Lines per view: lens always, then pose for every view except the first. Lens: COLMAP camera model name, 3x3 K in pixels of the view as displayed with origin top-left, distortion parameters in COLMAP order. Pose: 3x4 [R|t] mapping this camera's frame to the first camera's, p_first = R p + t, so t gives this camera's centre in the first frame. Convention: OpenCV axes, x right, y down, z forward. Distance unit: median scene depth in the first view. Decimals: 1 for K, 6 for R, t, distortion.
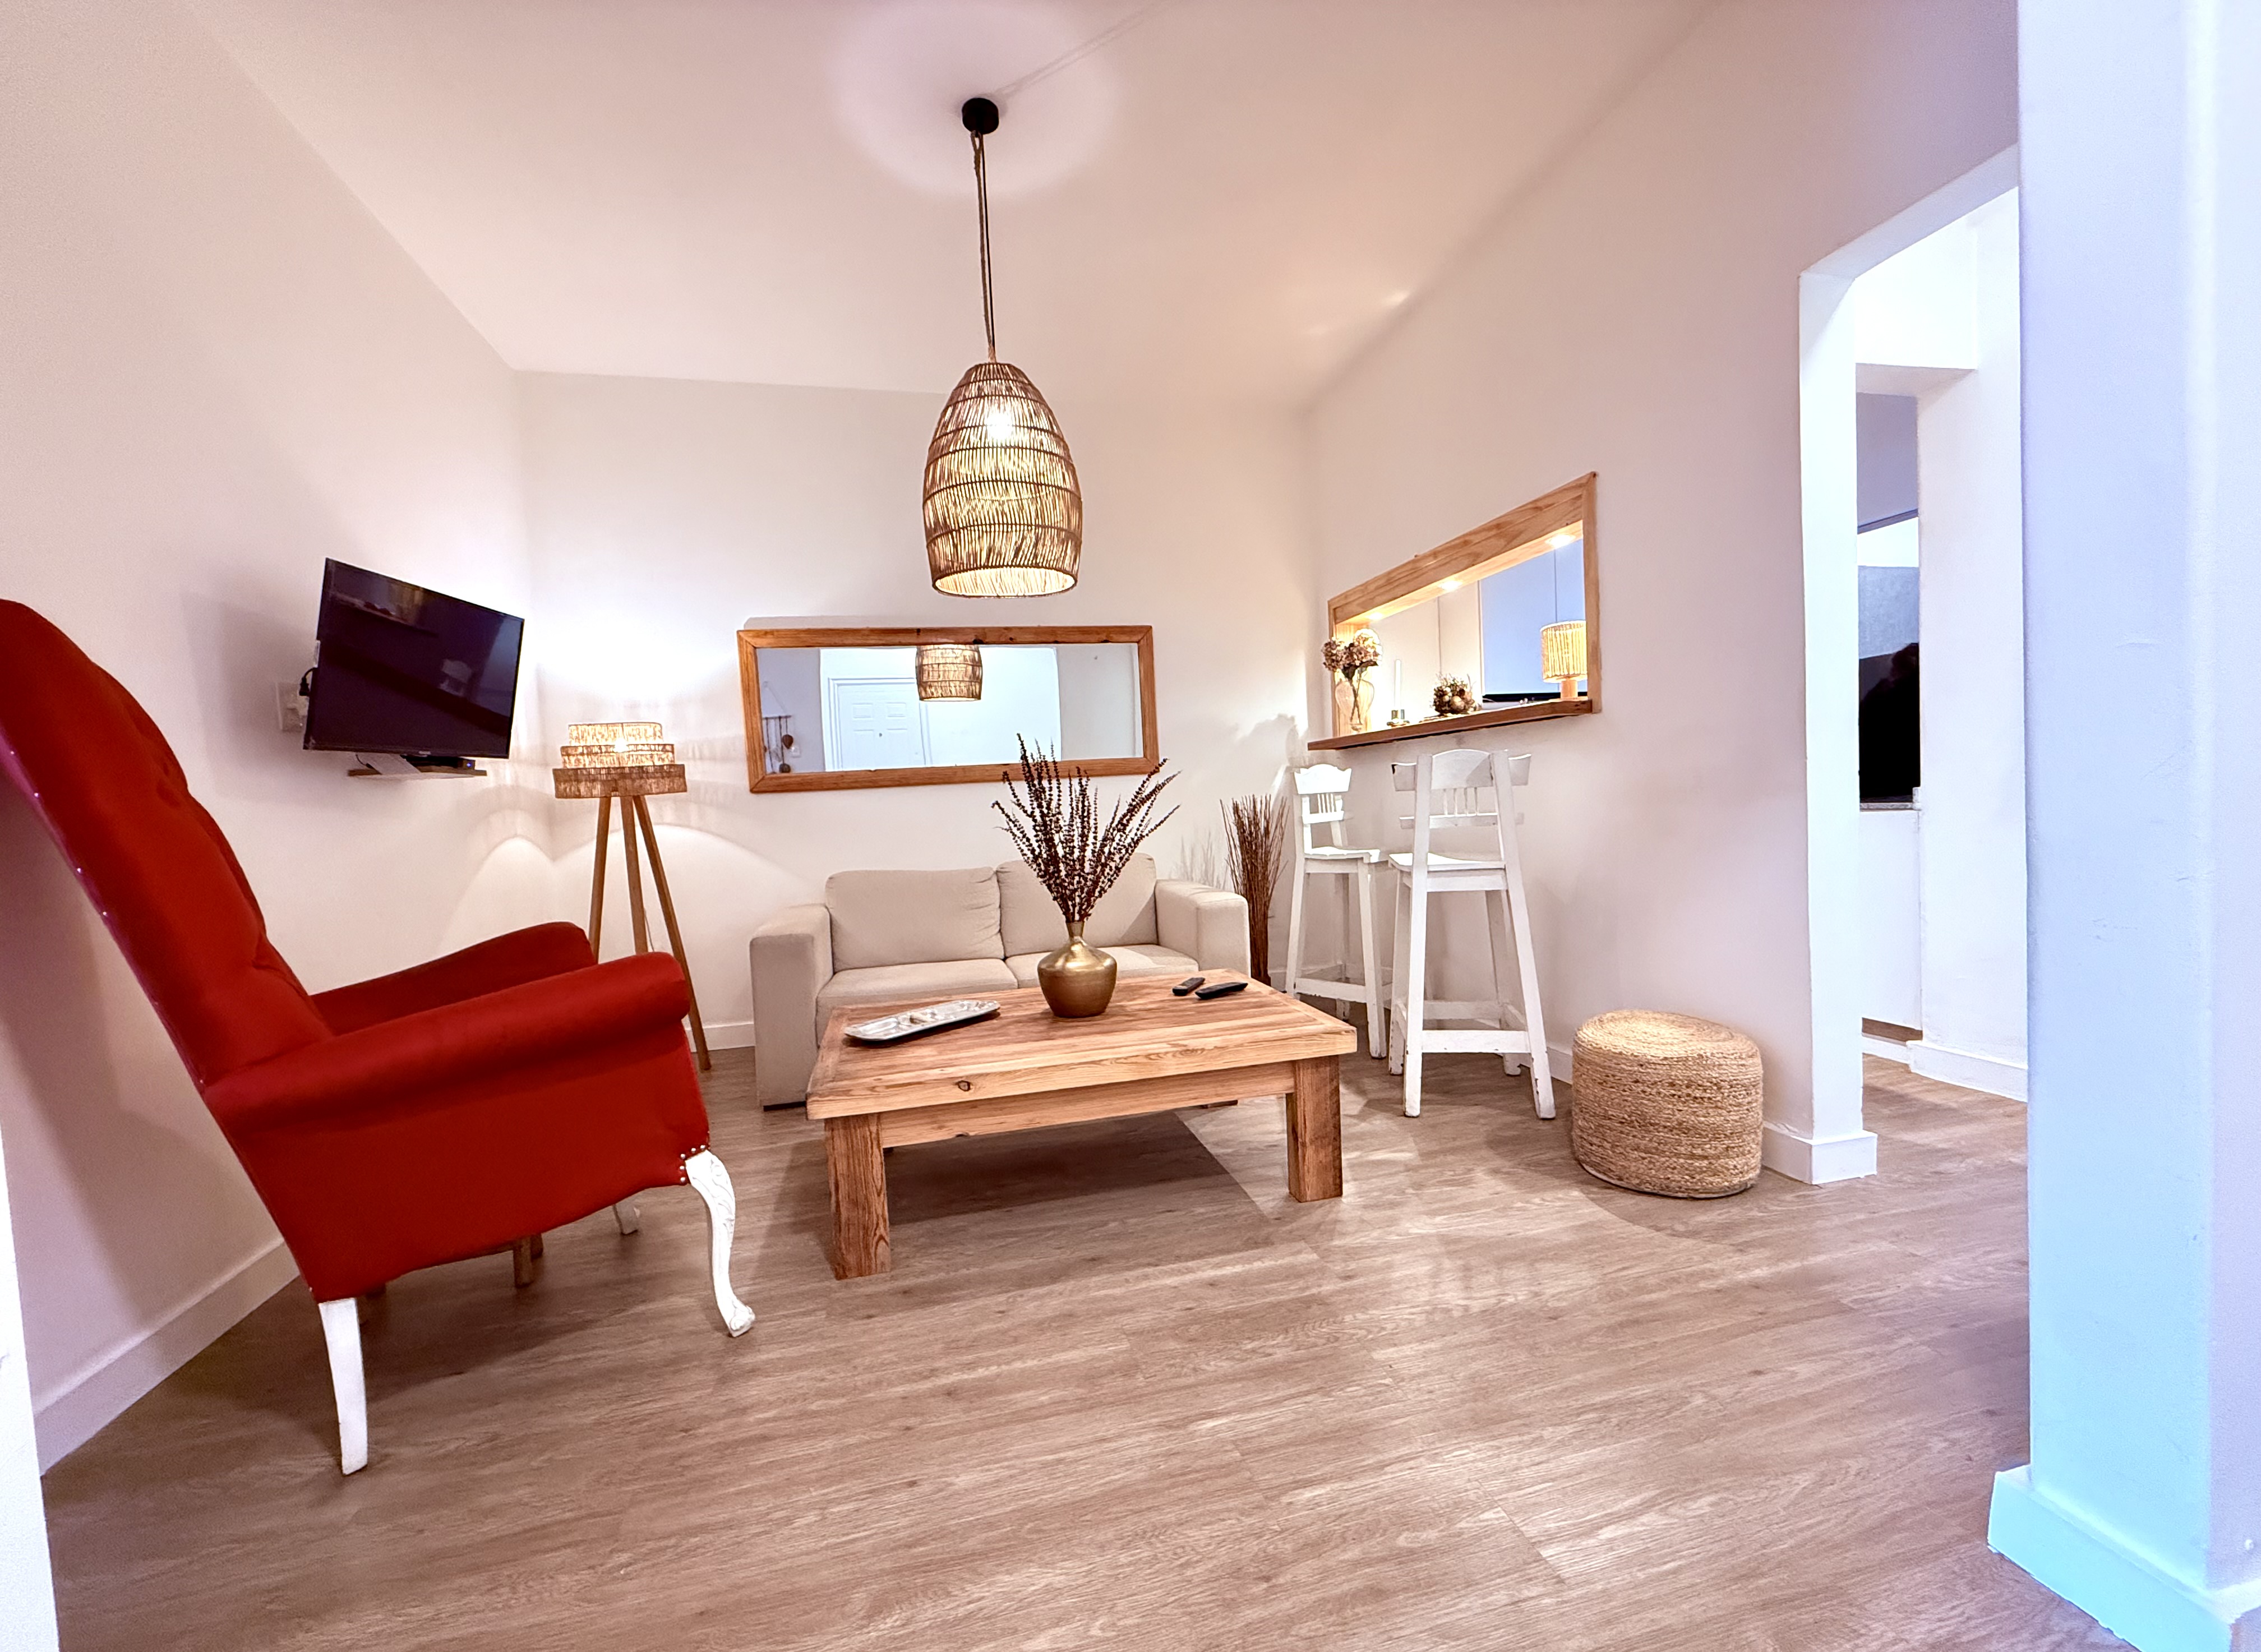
lens RADIAL K [[898.8, 0, 1125.1], [0, 898.8, 842.7], [0, 0, 1]] dist [-0.000329, 0.000171]
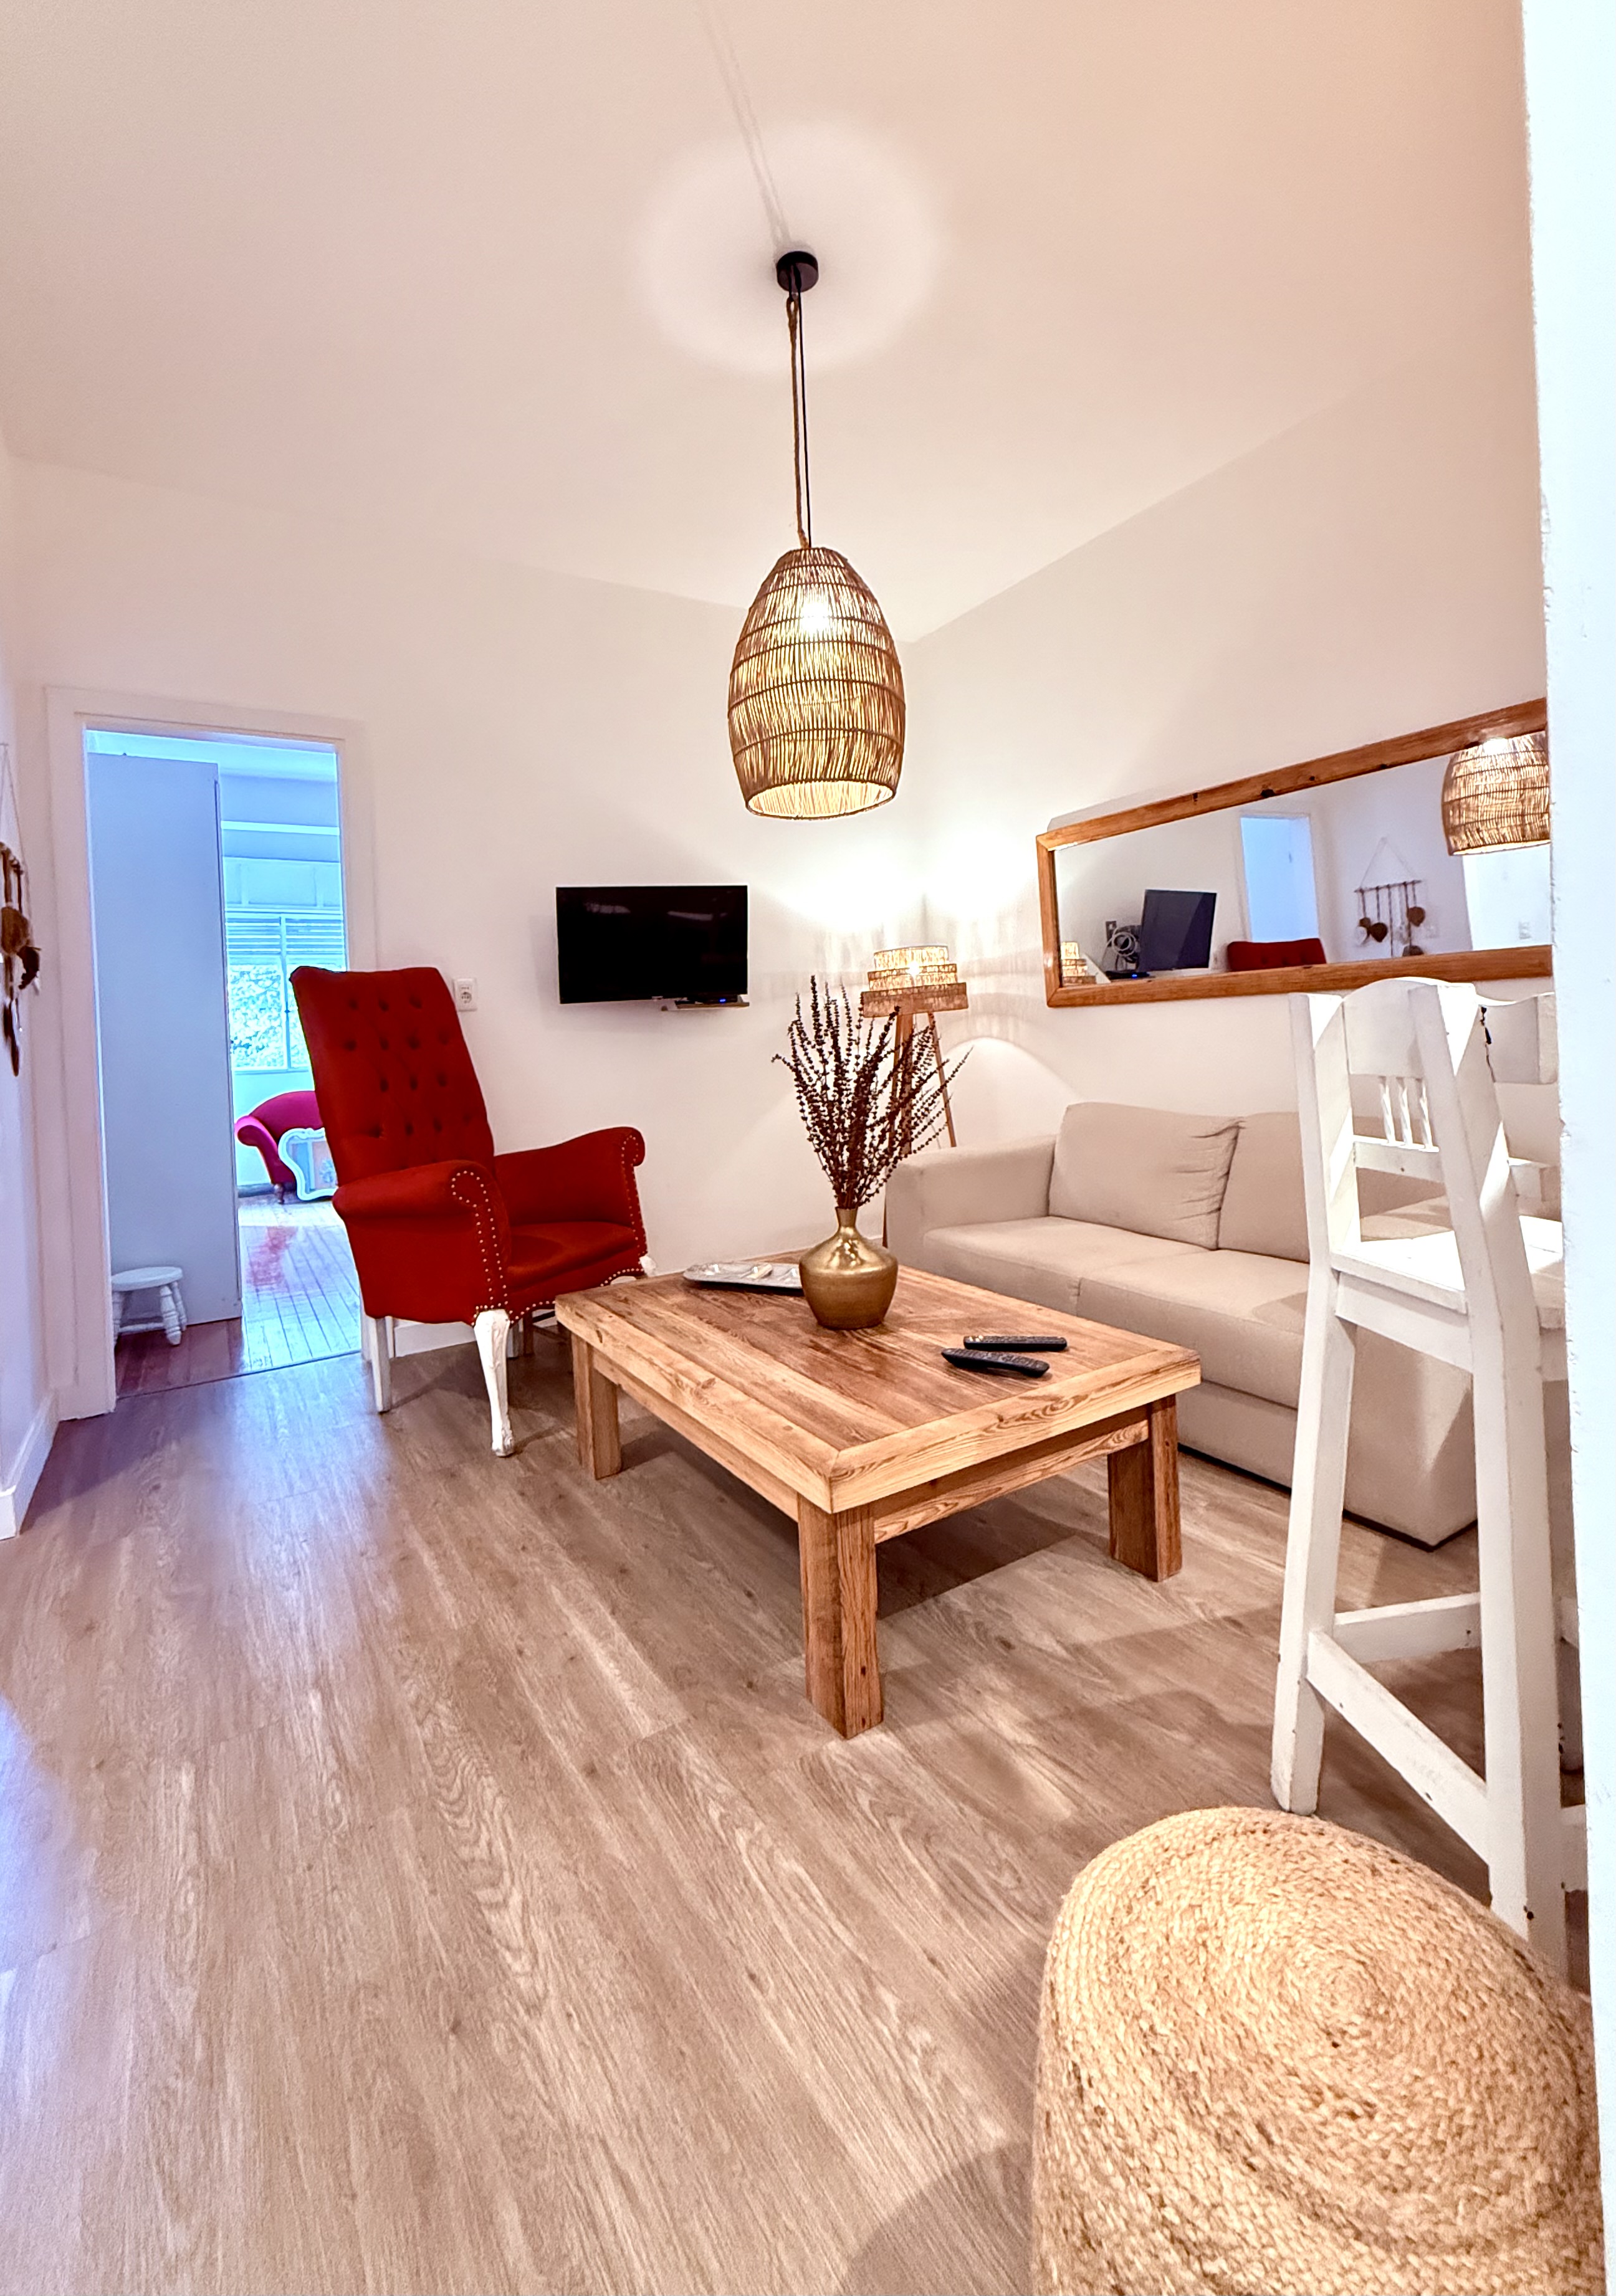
lens RADIAL K [[997.4, 0, 803.5], [0, 997.4, 1035.9], [0, 0, 1]] dist [-0.001586, -0.000281]
pose [[0.307597, 0.043526, -0.950521, 0.823425], [-0.014766, 0.999051, 0.040970, -0.108098], [0.951402, 0.001433, 0.307948, 0.734761]]
